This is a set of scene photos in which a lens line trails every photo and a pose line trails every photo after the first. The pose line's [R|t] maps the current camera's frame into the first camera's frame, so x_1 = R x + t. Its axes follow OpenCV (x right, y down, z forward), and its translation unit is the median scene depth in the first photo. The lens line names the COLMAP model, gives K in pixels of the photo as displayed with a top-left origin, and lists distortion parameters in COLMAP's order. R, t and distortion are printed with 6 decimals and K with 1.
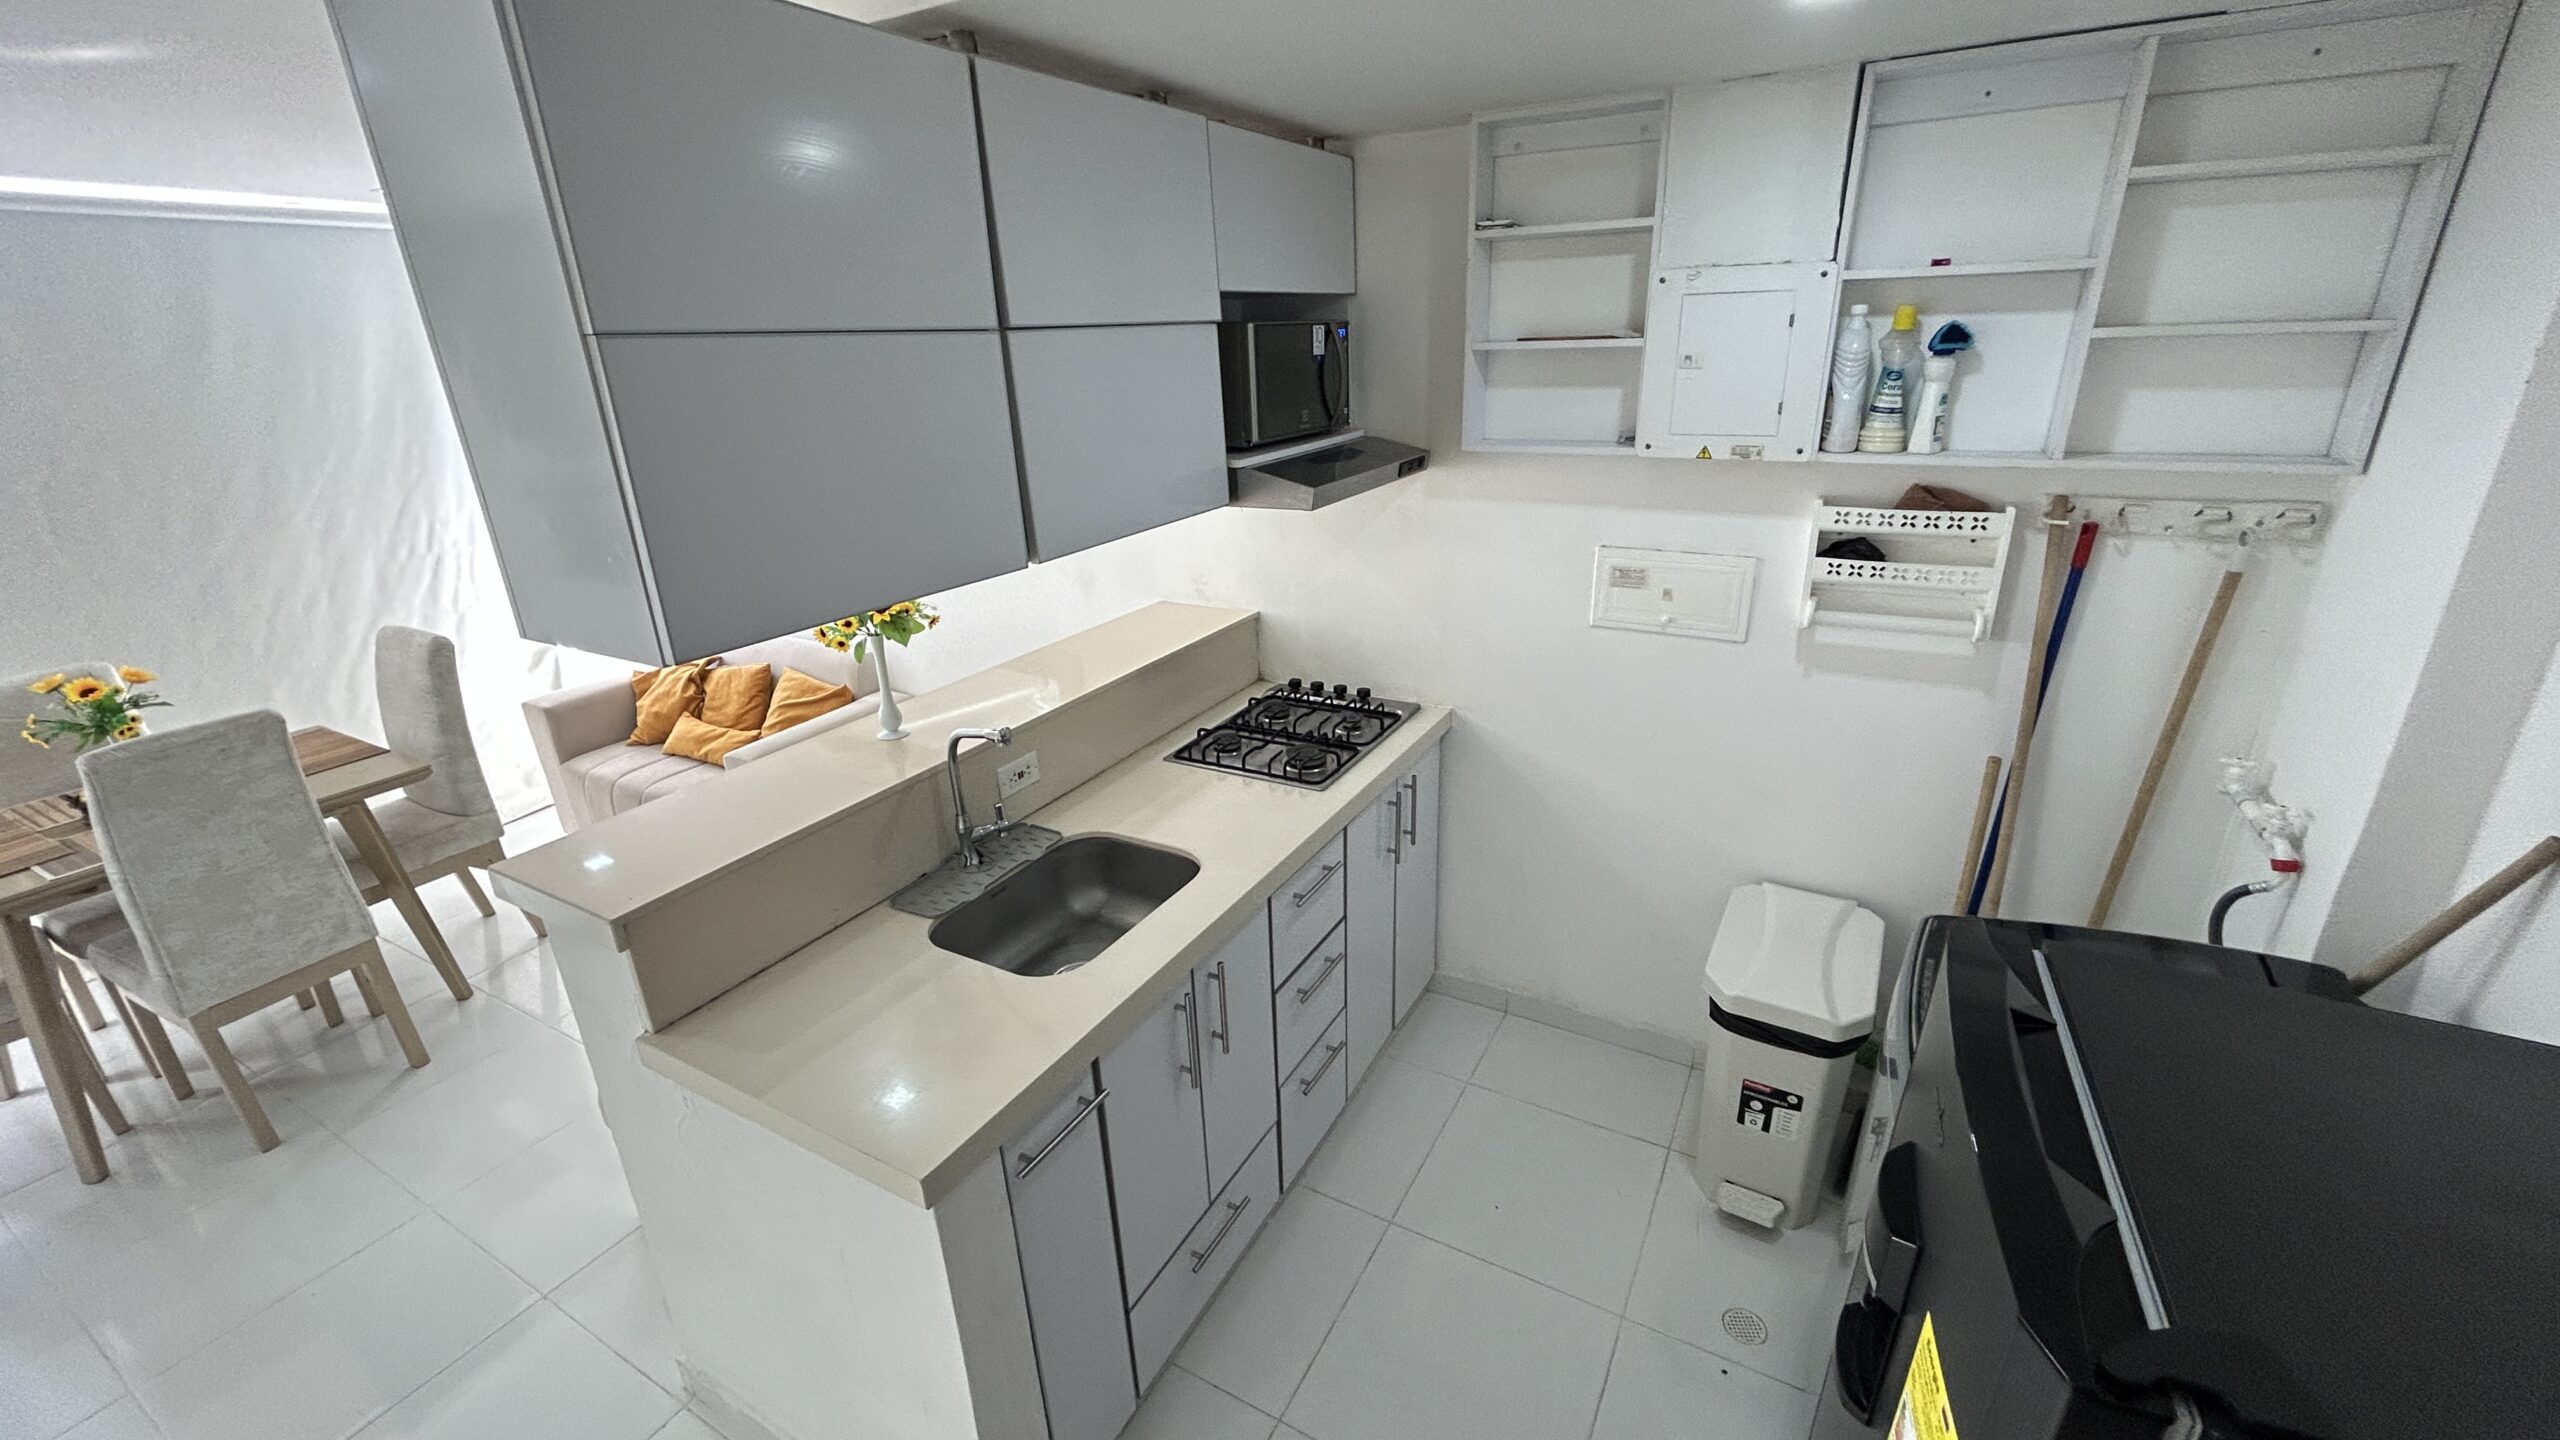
lens RADIAL K [[1027.7, 0, 1281.7], [0, 1027.7, 713.6], [0, 0, 1]] dist [-0.002899, -0.000721]
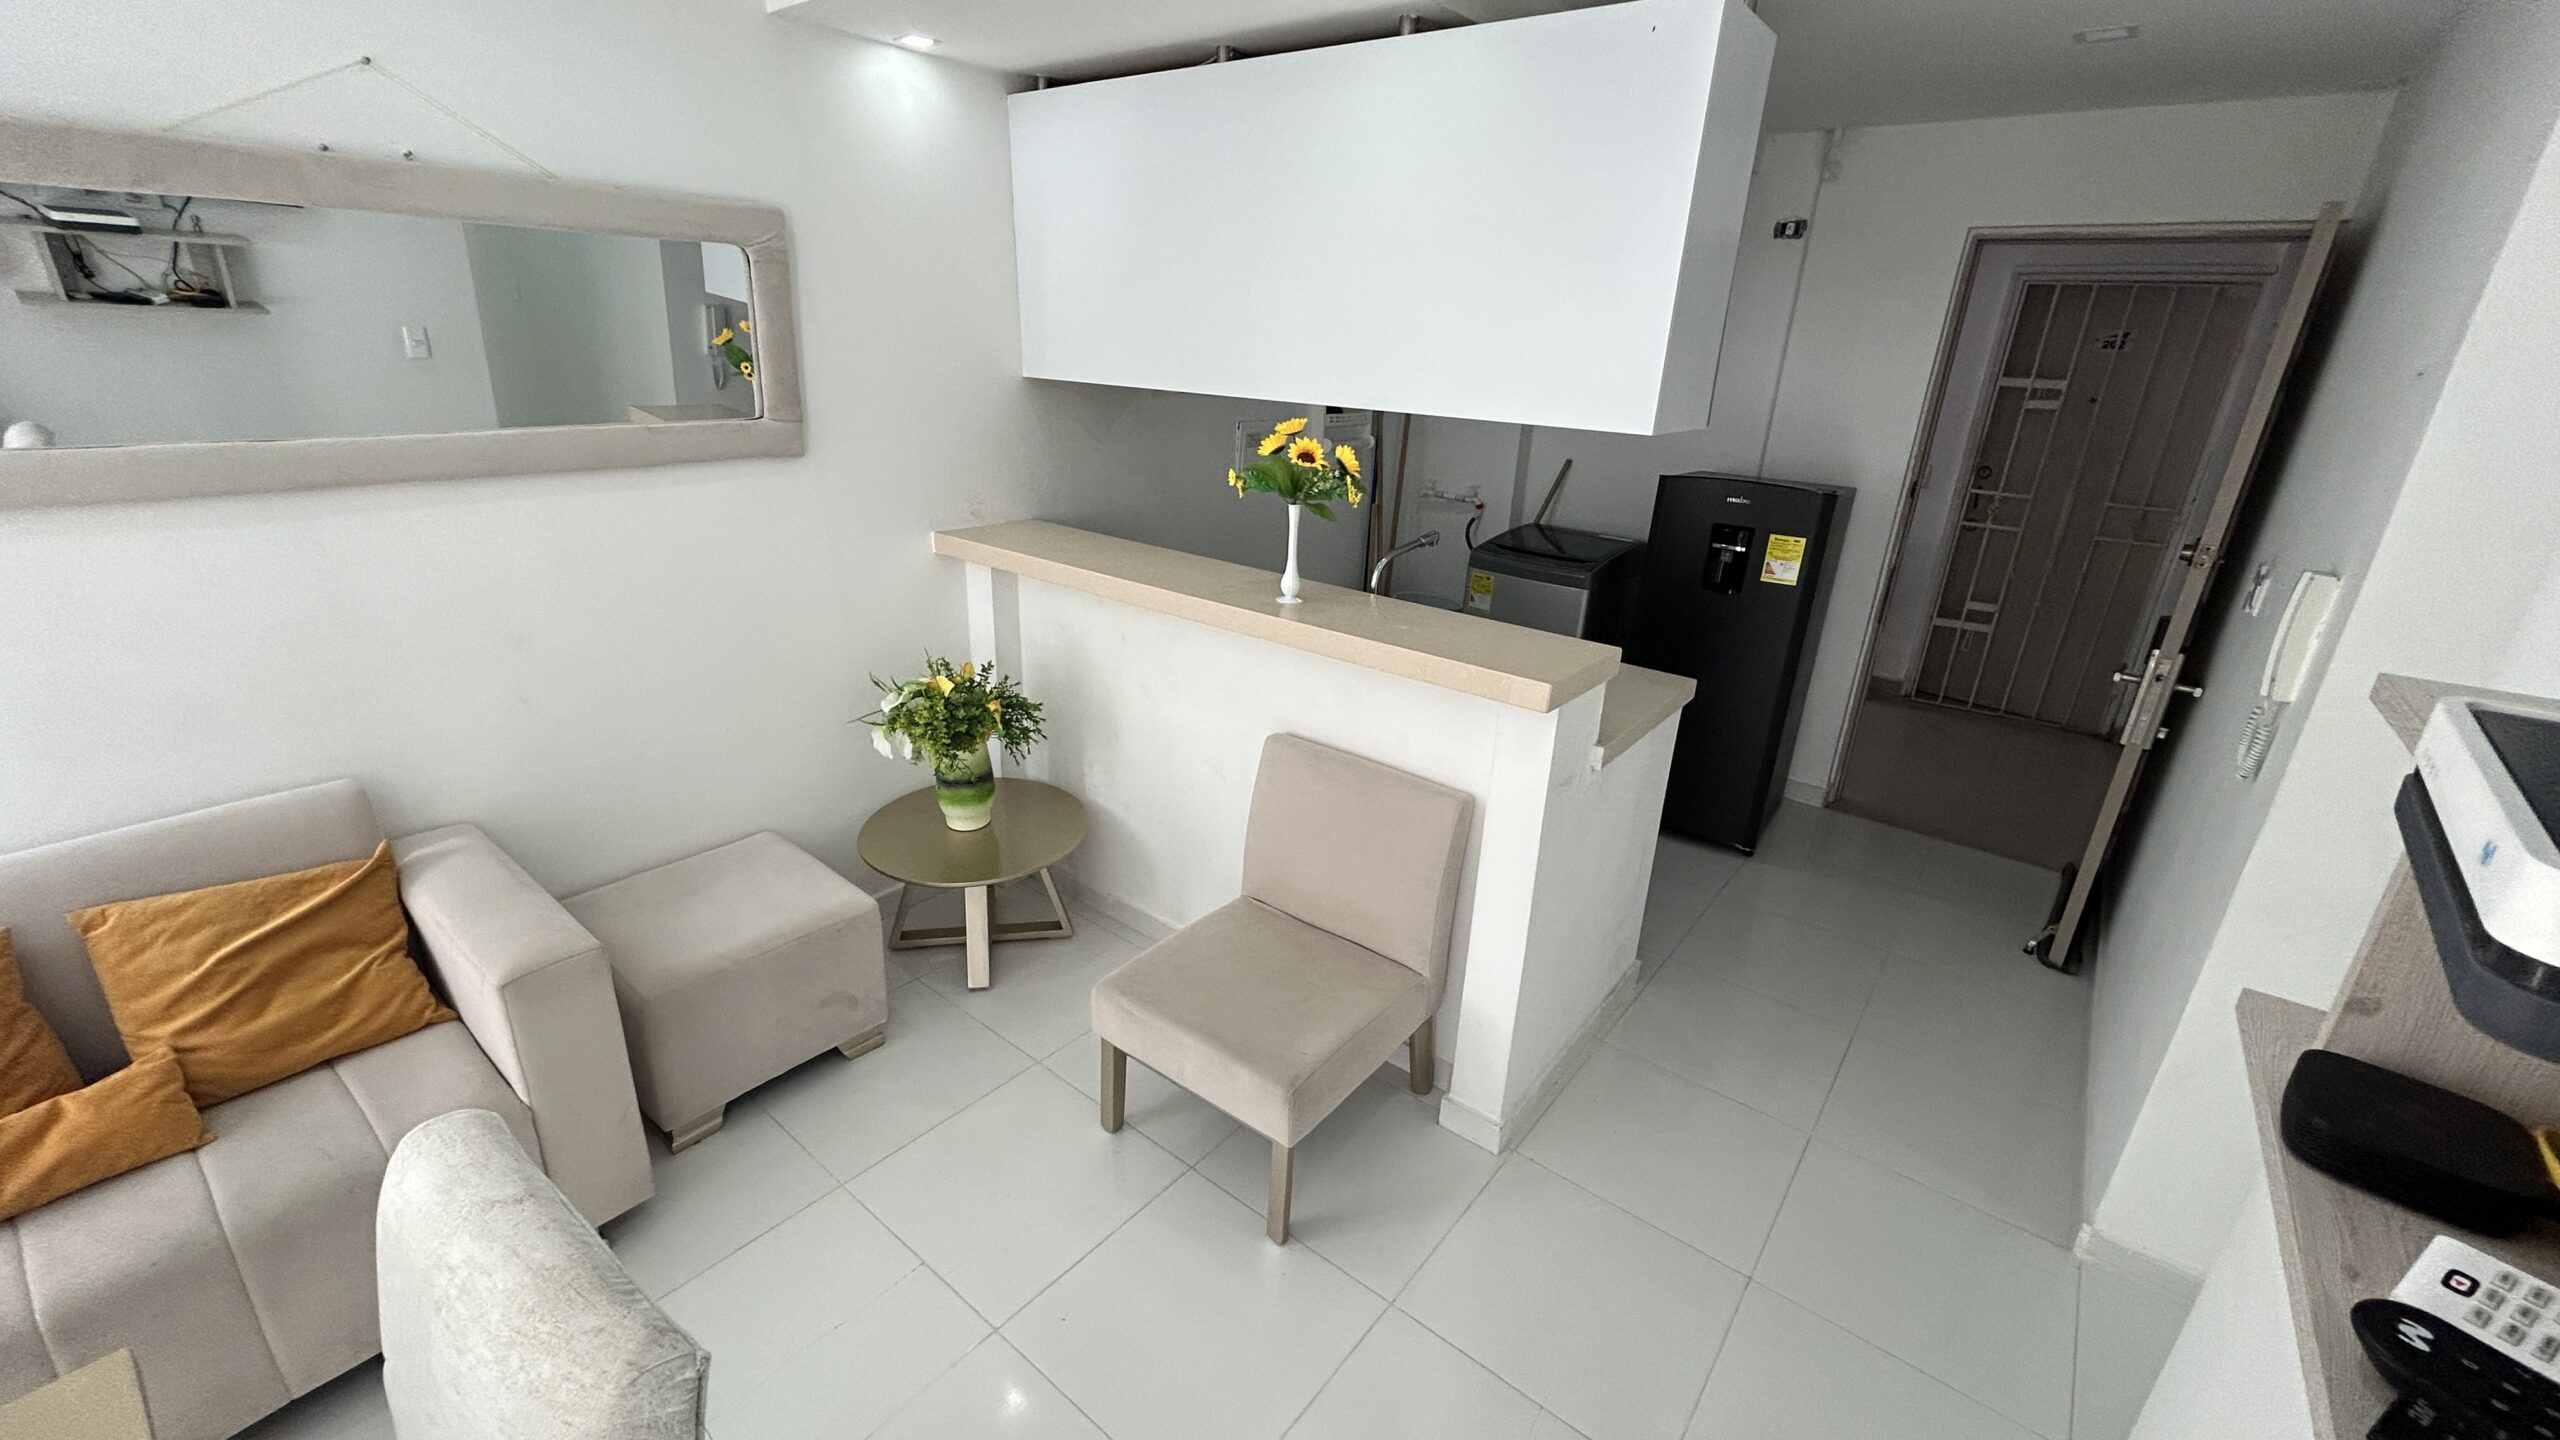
lens RADIAL K [[1014.5, 0, 1280.8], [0, 1014.5, 715.5], [0, 0, 1]] dist [0.000298, -0.000033]
pose [[0.158832, -0.308002, 0.938034, -1.341686], [0.300372, 0.920132, 0.251264, -0.131457], [-0.940505, 0.241851, 0.238661, 0.732185]]
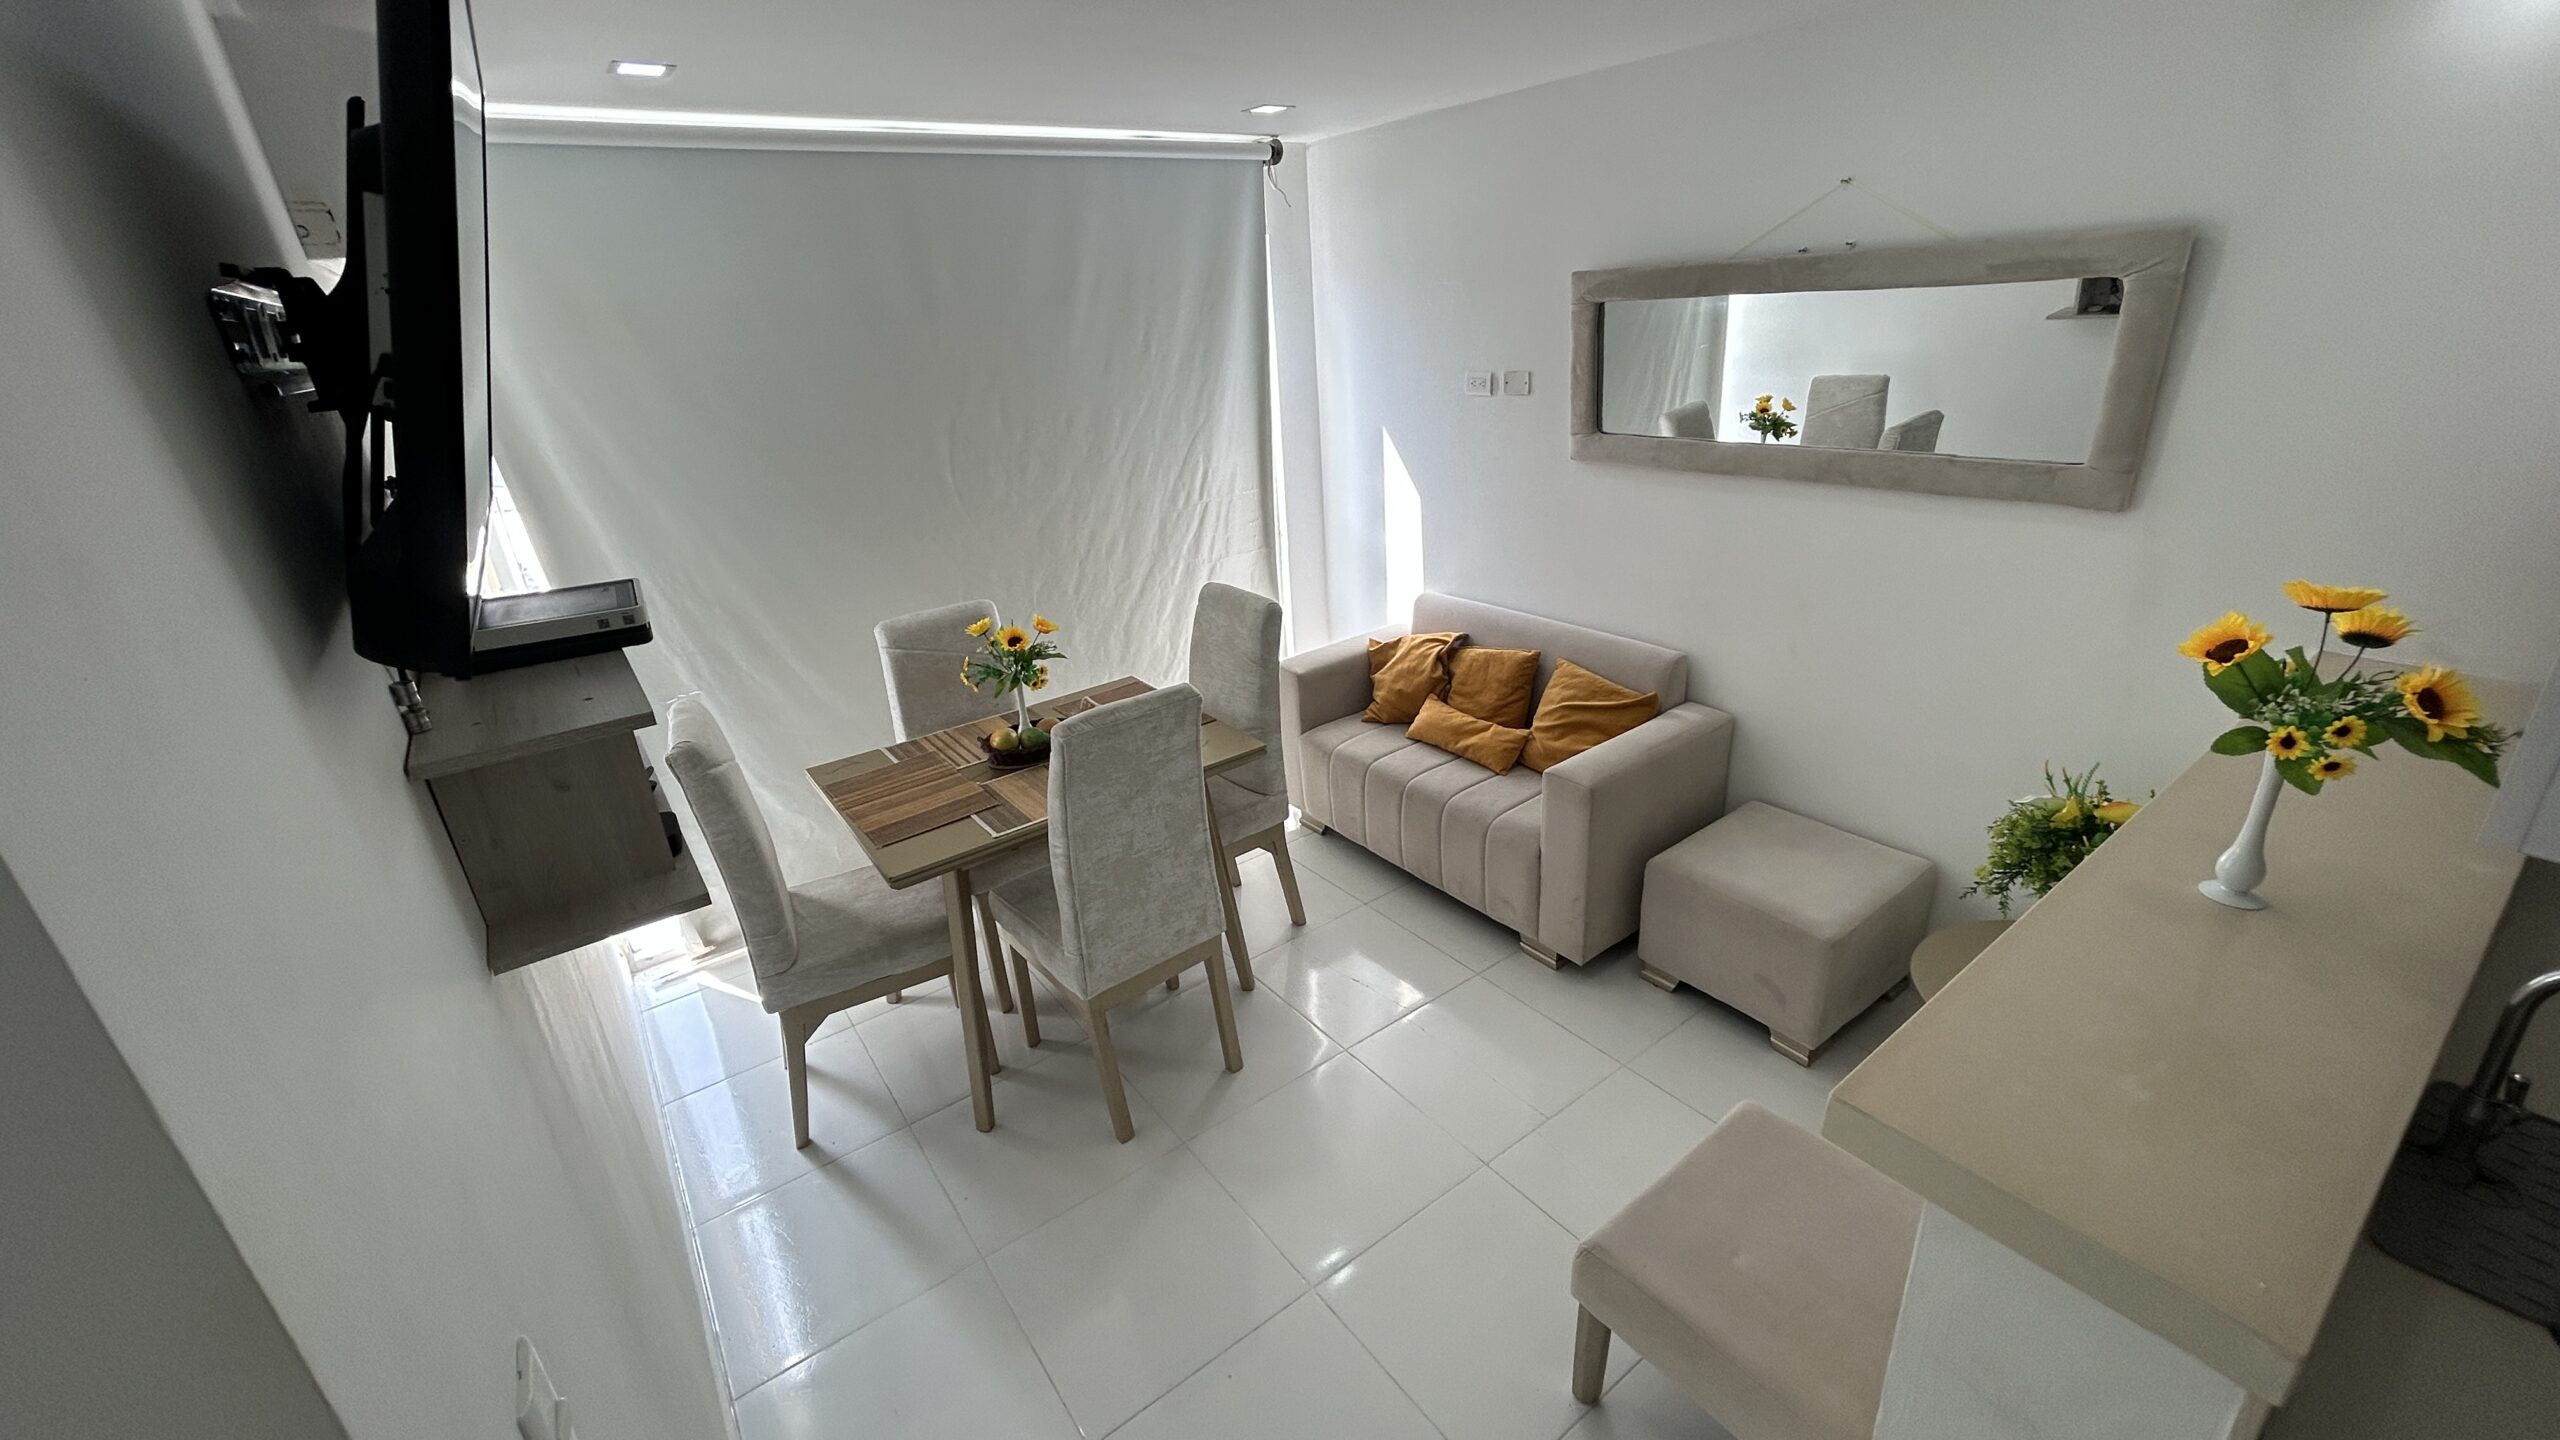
lens RADIAL K [[1027.7, 0, 1281.7], [0, 1027.7, 713.6], [0, 0, 1]] dist [-0.002899, -0.000721]
pose [[0.912500, 0.132959, -0.386867, -0.625740], [-0.114166, 0.990902, 0.071273, -0.060020], [0.392823, -0.020870, 0.919377, 0.216469]]
